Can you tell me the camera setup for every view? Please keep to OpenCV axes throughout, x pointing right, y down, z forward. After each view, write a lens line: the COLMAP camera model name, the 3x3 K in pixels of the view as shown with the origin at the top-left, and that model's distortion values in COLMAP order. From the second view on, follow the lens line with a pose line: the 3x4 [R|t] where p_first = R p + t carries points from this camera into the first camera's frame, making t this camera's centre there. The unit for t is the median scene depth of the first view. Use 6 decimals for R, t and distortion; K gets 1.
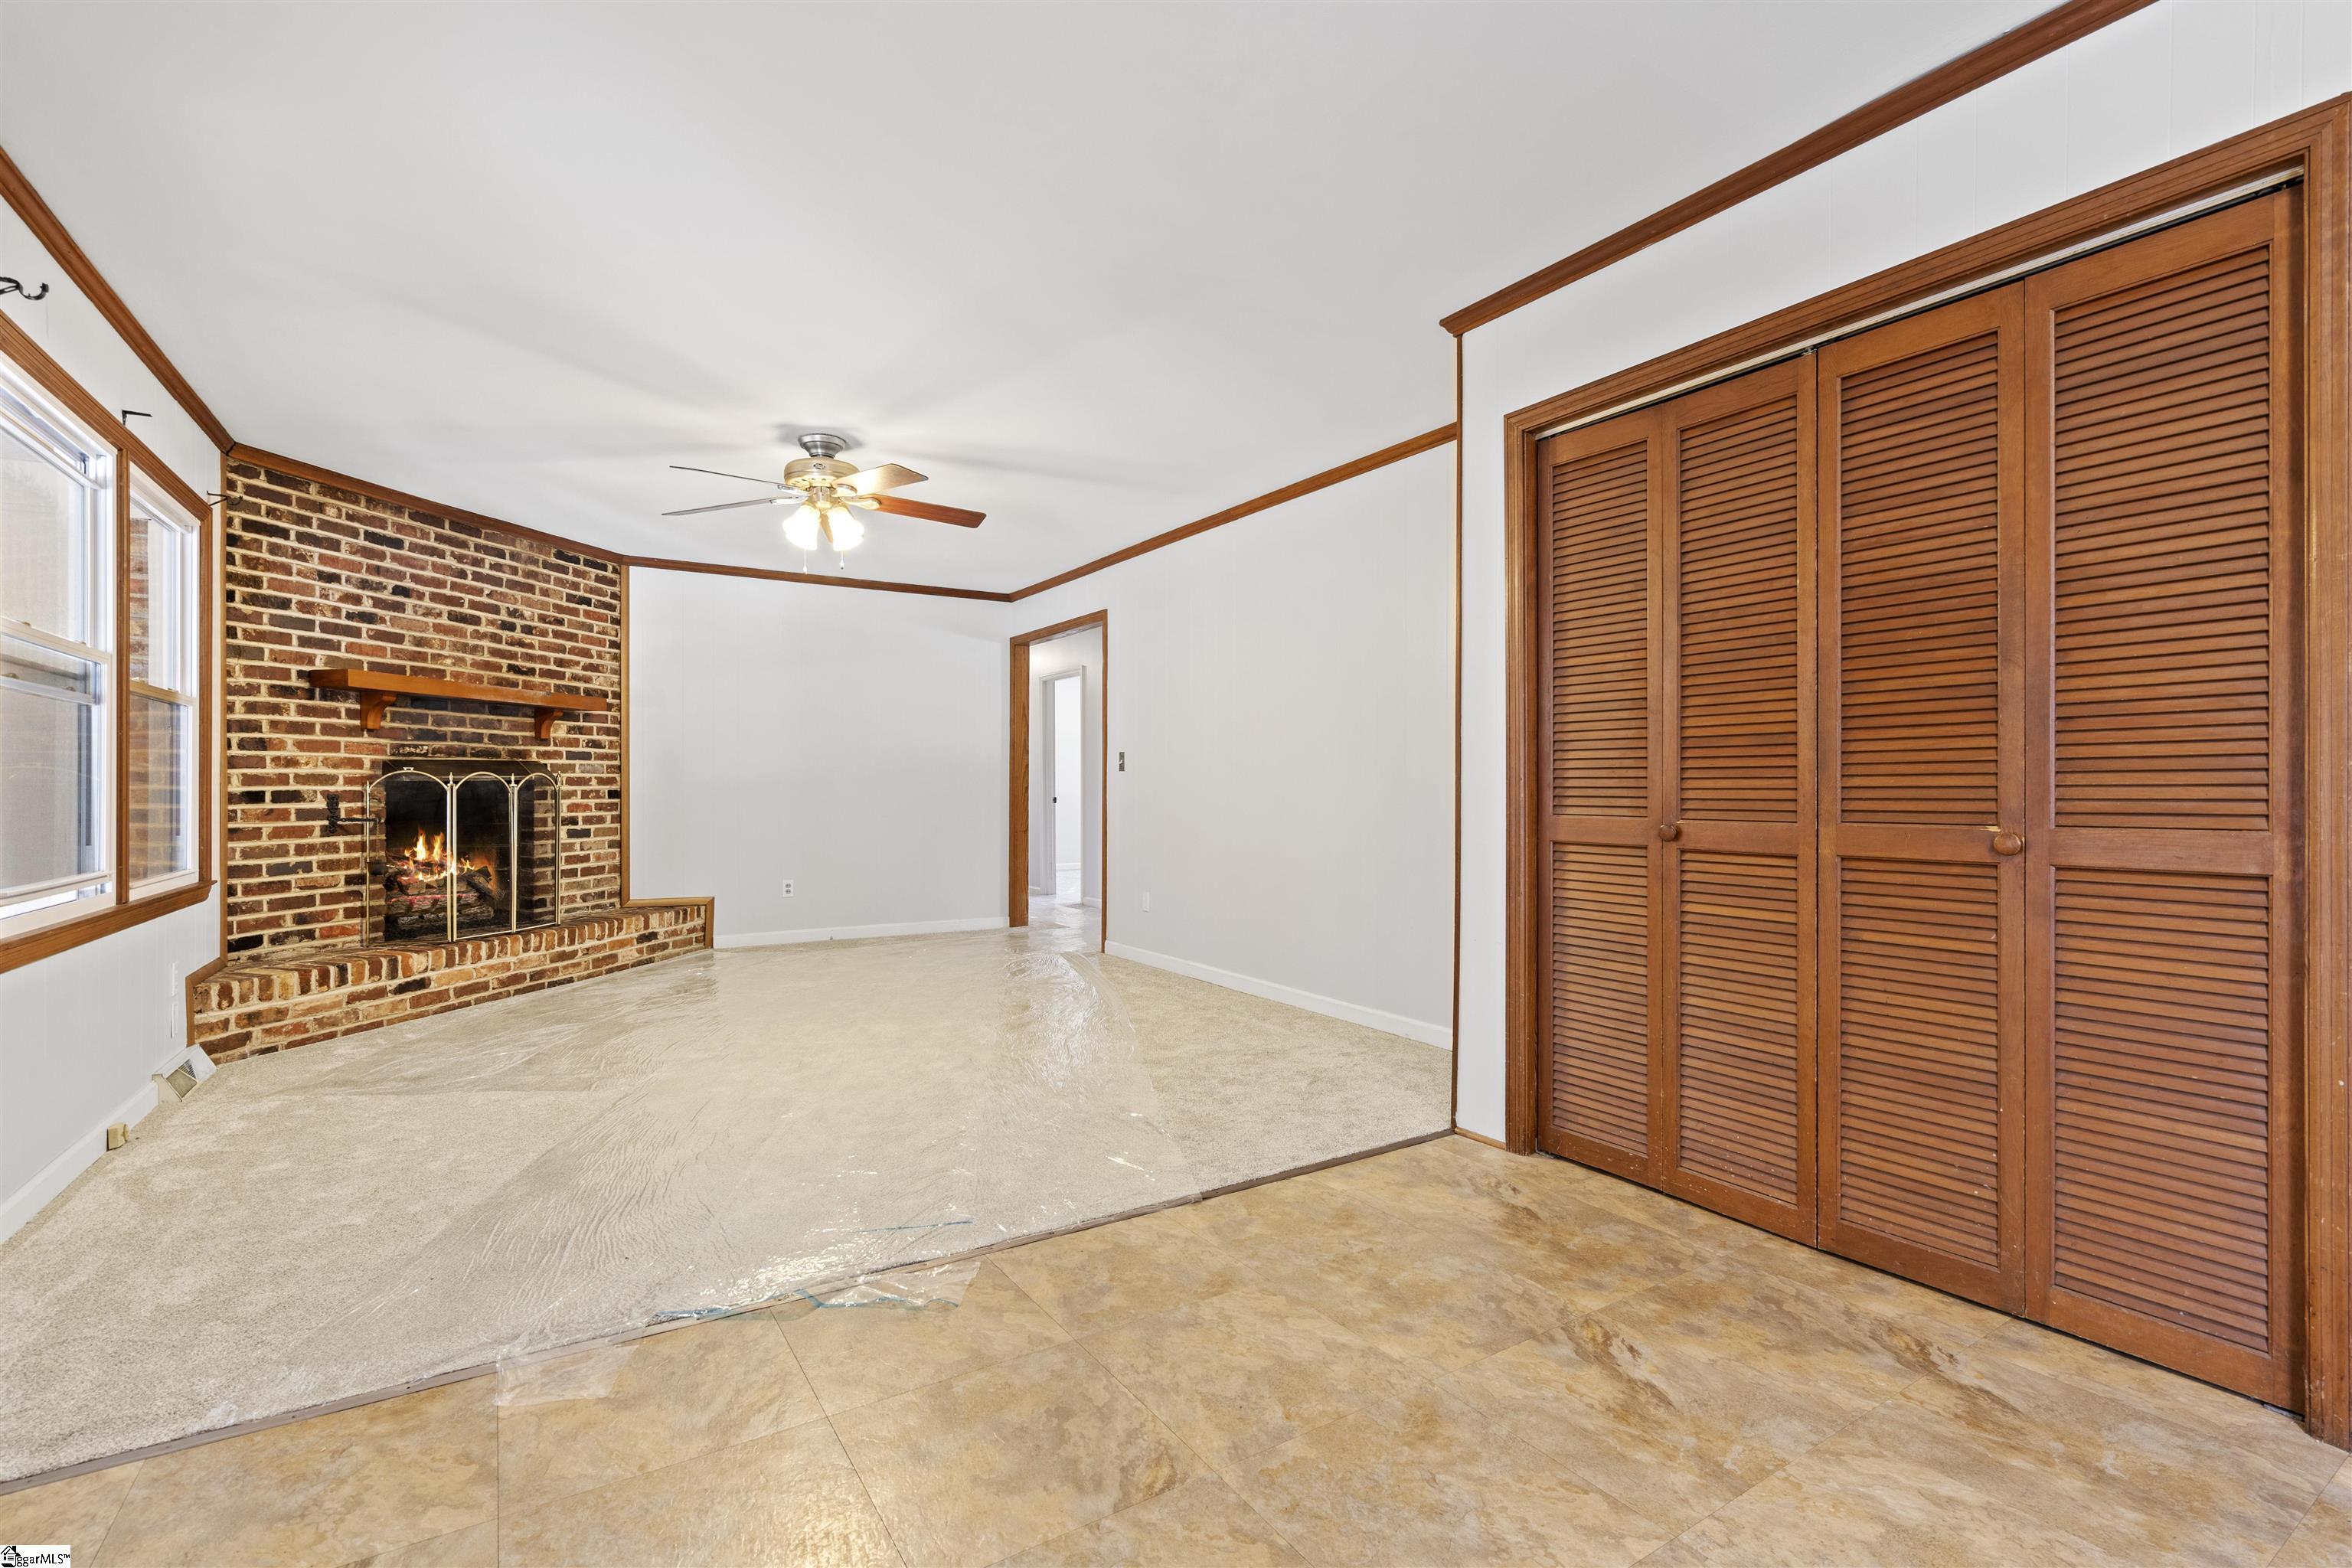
lens RADIAL K [[1076.8, 0, 1171.7], [0, 1076.8, 787.8], [0, 0, 1]] dist [-0.004505, 0.002571]
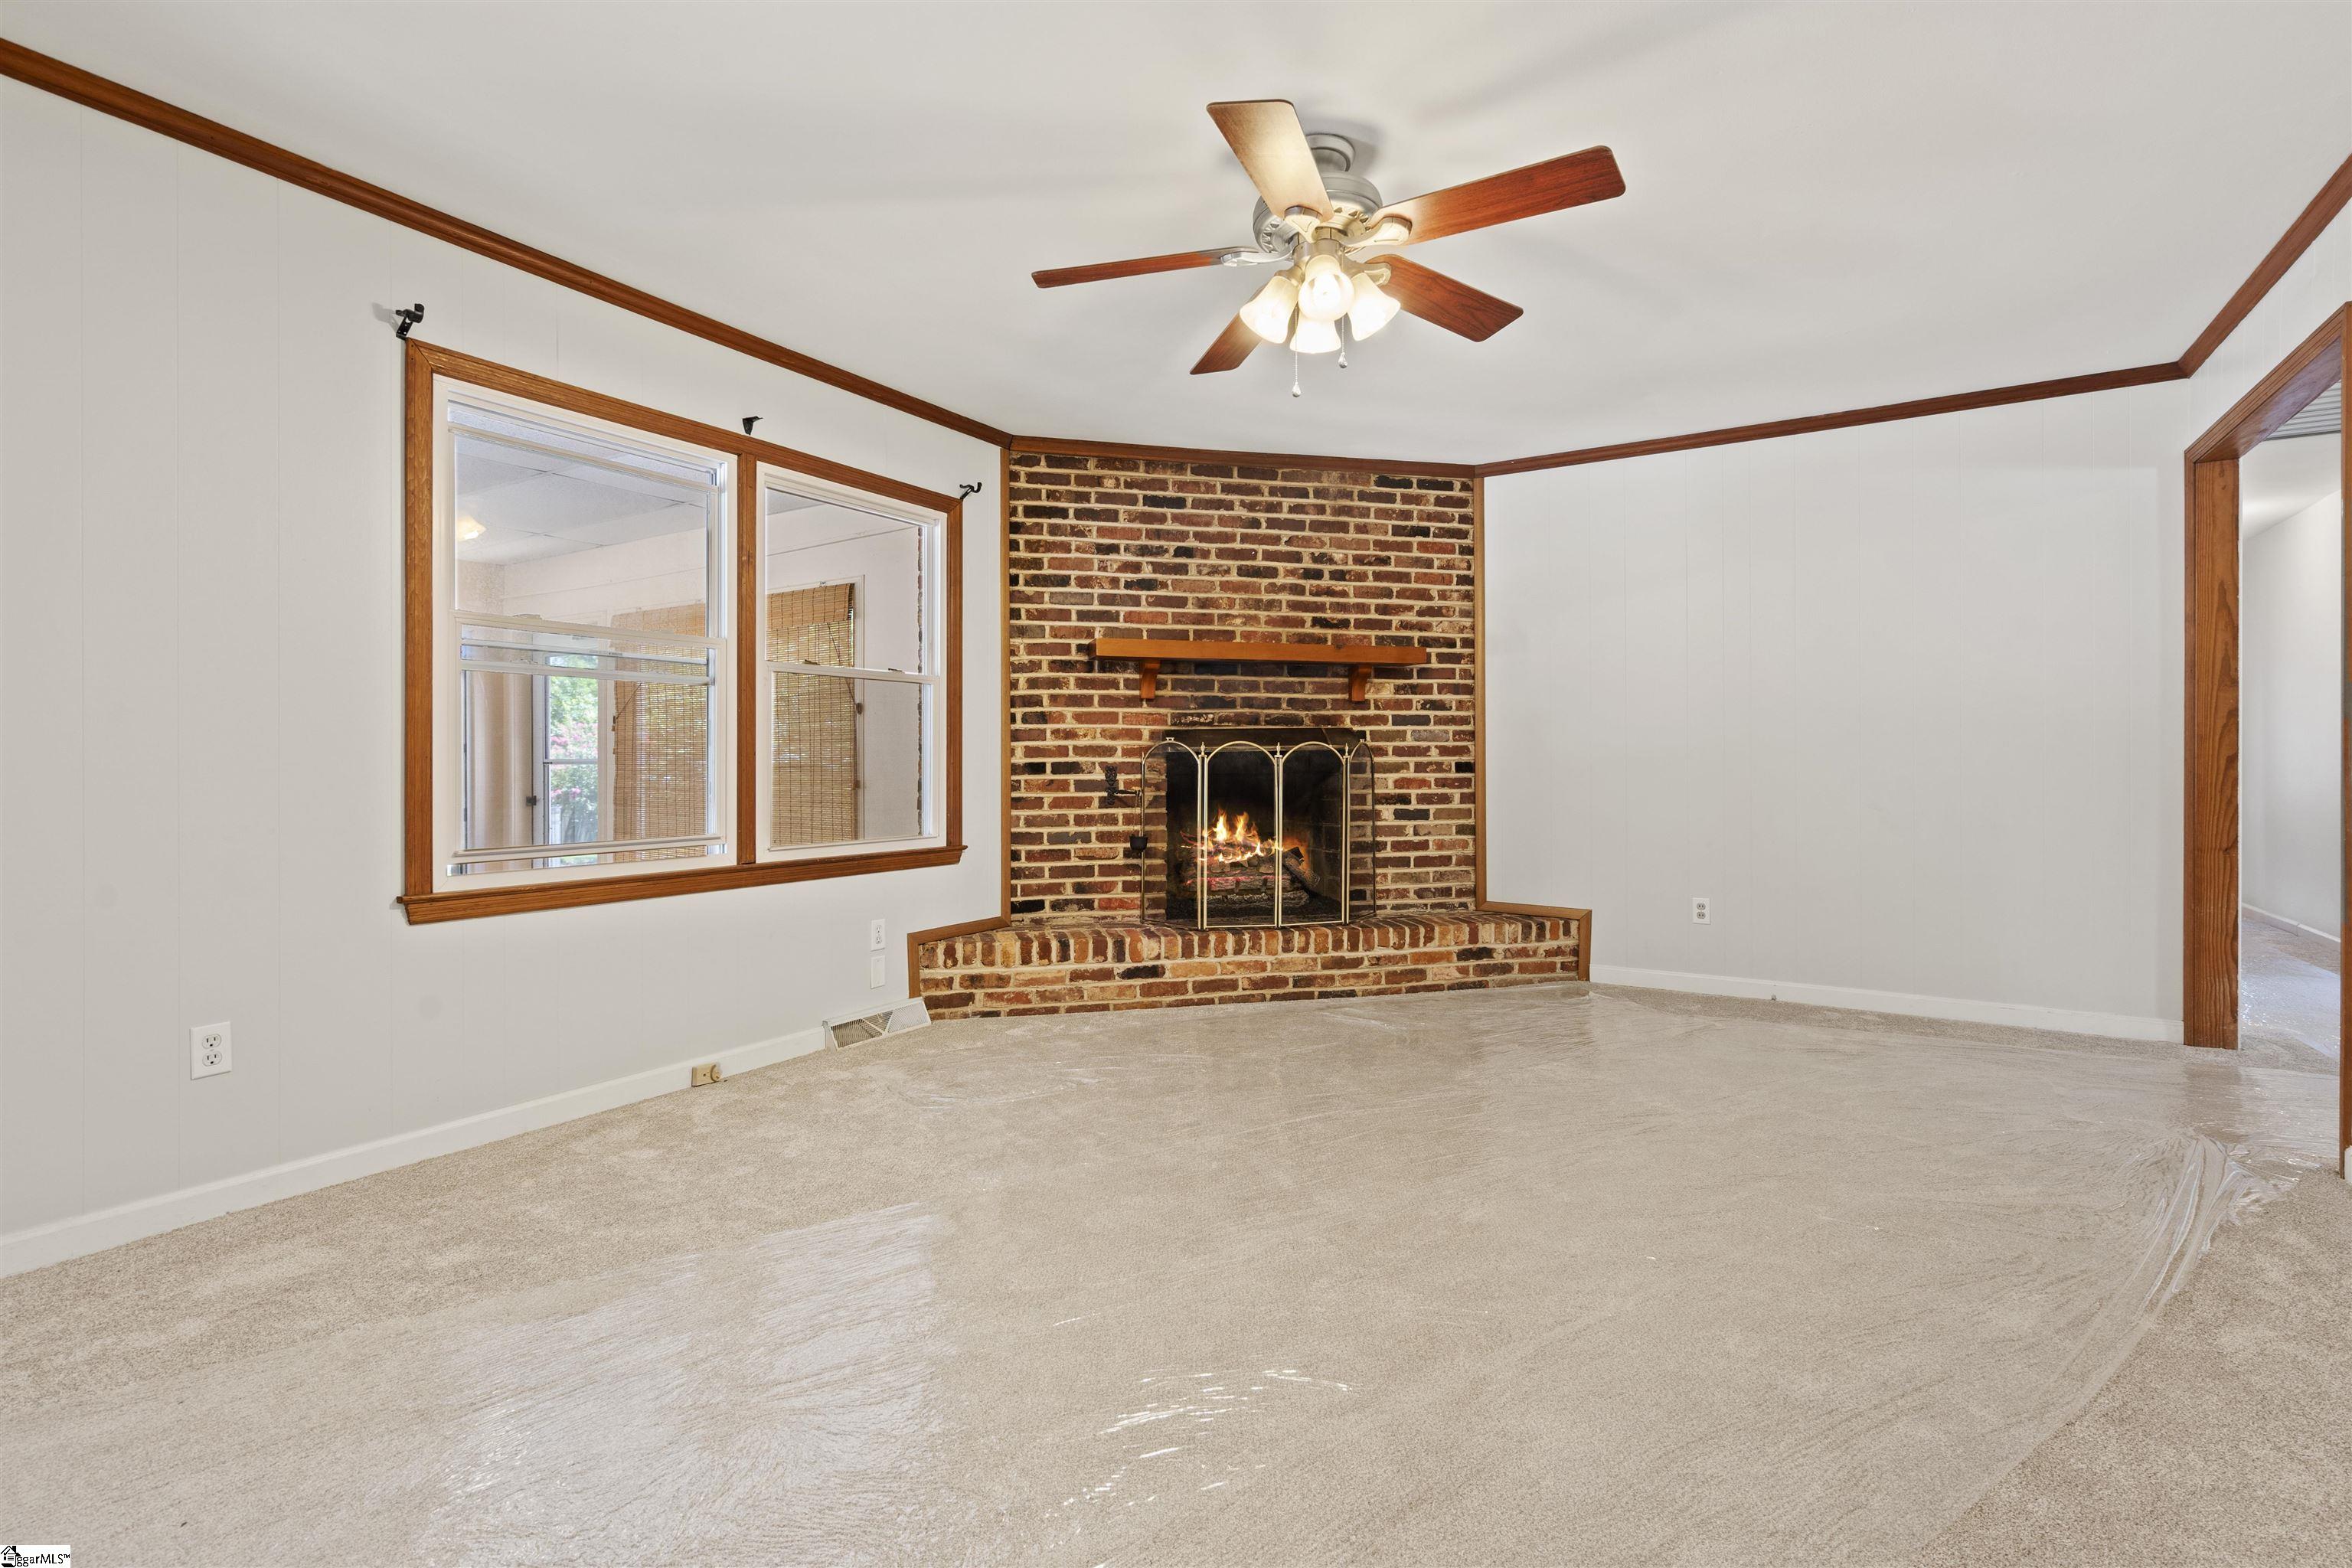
lens RADIAL K [[1076.8, 0, 1178.8], [0, 1076.8, 756.7], [0, 0, 1]] dist [-0.004505, 0.002571]
pose [[0.436839, -0.005086, -0.899525, 0.135359], [0.001342, 0.999987, -0.005002, 0.002461], [0.899539, 0.000978, 0.436840, 0.578058]]
